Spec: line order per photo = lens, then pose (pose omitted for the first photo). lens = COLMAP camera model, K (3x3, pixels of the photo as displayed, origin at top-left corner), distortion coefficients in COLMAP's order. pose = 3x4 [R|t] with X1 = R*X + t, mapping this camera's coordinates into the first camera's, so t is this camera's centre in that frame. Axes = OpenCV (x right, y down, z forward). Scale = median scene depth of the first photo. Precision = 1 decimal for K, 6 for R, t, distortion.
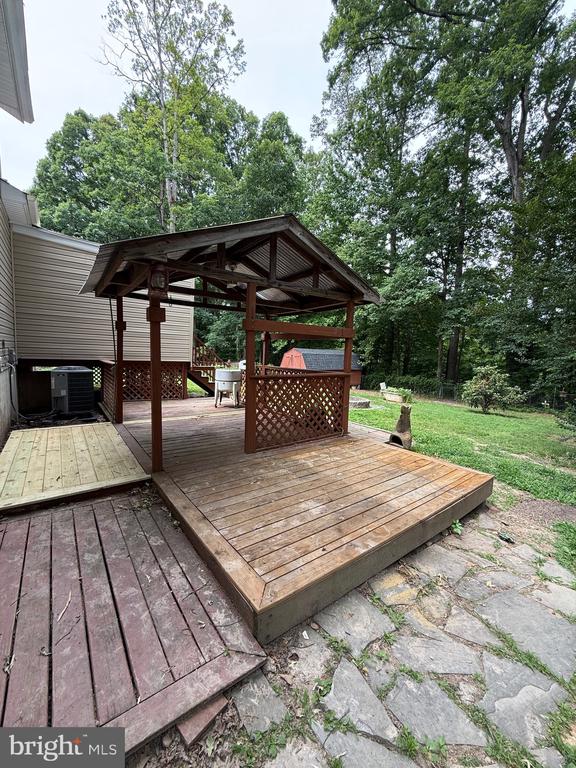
lens RADIAL K [[306.7, 0, 289.6], [0, 306.7, 383.9], [0, 0, 1]] dist [0.009732, -0.000021]
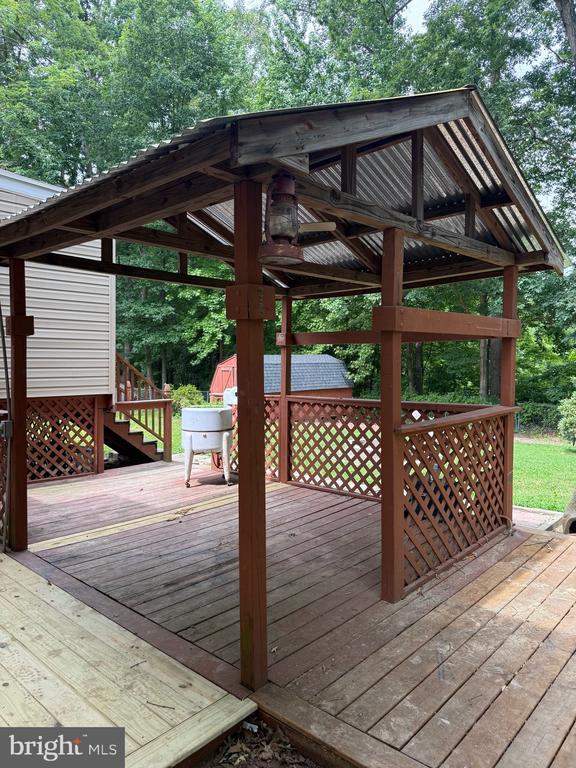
lens RADIAL K [[547.1, 0, 287.2], [0, 547.1, 383.4], [0, 0, 1]] dist [0.038075, -0.026897]
pose [[0.982440, -0.046961, 0.180573, -0.222558], [0.057209, 0.997009, -0.051969, -0.030770], [-0.177593, 0.061387, 0.982188, 0.115714]]
